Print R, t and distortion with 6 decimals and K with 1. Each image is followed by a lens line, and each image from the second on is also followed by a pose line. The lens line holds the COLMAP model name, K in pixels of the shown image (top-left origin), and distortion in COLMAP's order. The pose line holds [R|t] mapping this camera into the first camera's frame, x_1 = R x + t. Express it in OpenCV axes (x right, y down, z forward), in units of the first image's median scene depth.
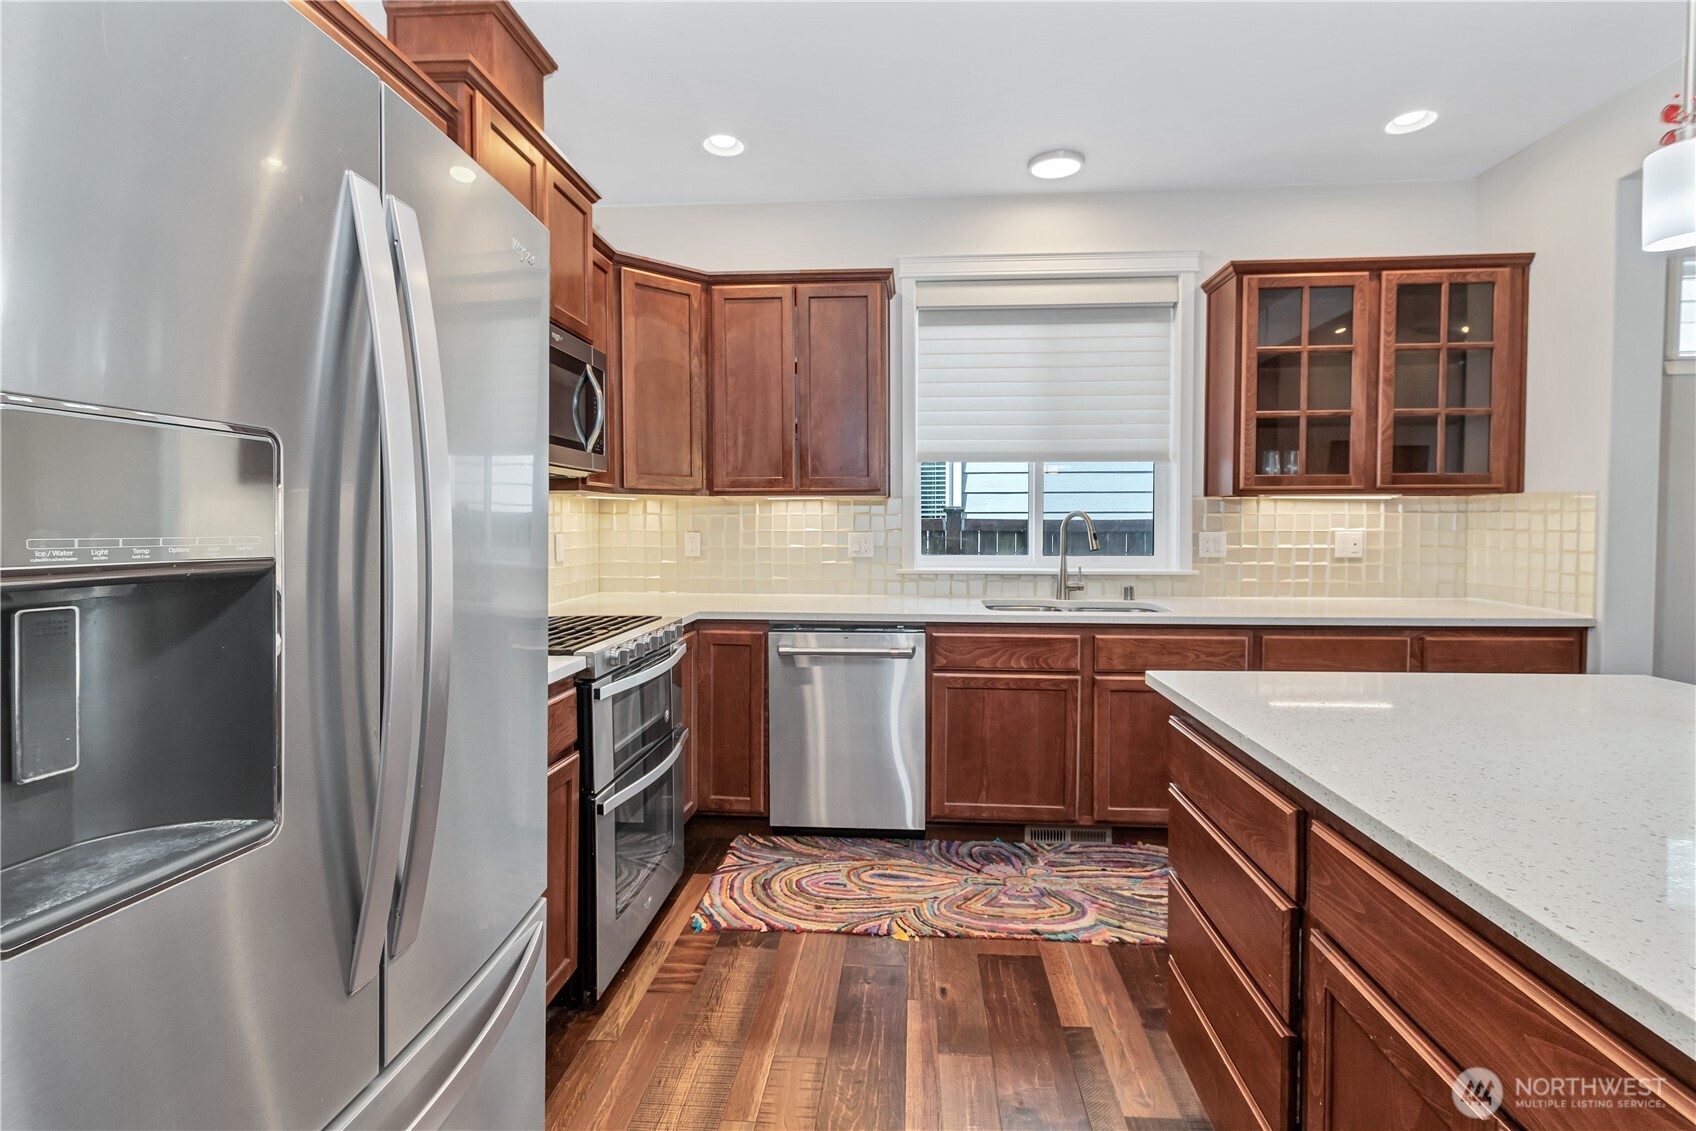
lens RADIAL K [[781.2, 0, 850.1], [0, 781.2, 554.5], [0, 0, 1]] dist [0.001828, -0.000234]
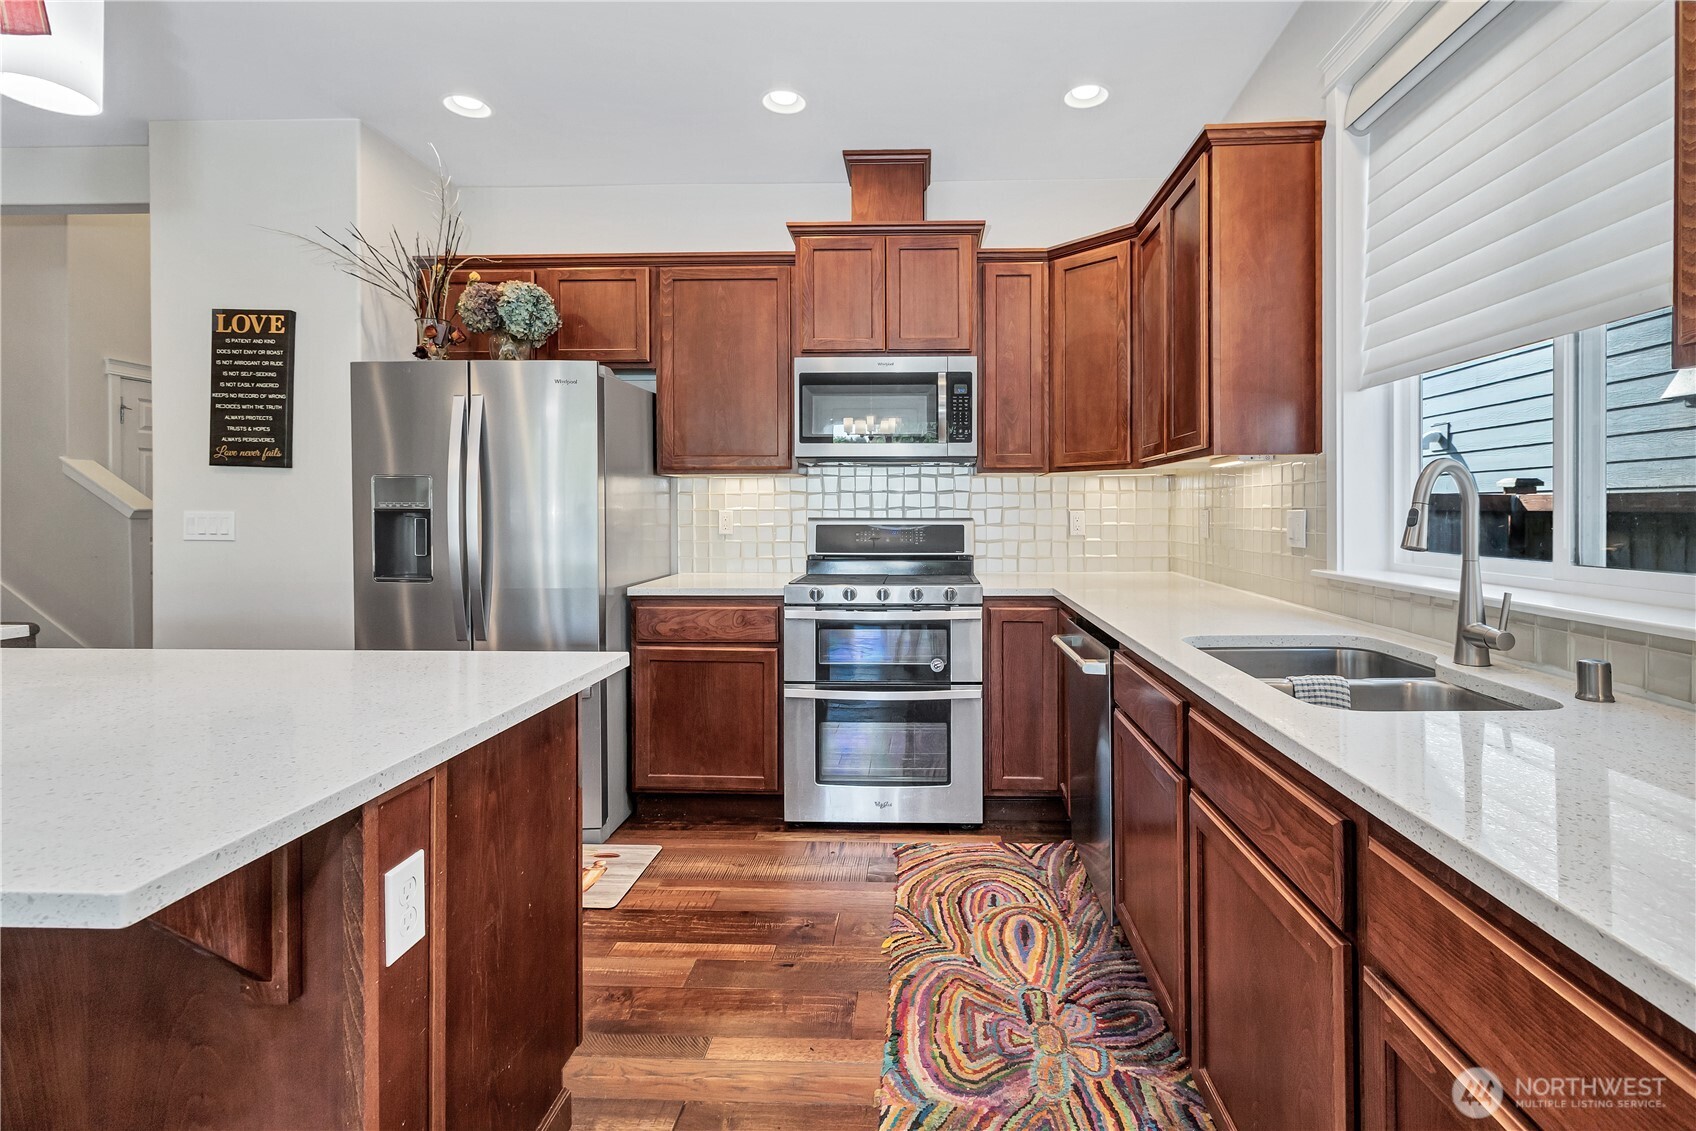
lens RADIAL K [[781.2, 0, 890.0], [0, 781.2, 510.2], [0, 0, 1]] dist [0.001828, -0.000234]
pose [[0.046451, -0.001899, -0.998919, 0.850429], [-0.031838, 0.999487, -0.003380, -0.016450], [0.998413, 0.031961, 0.046367, 0.809865]]
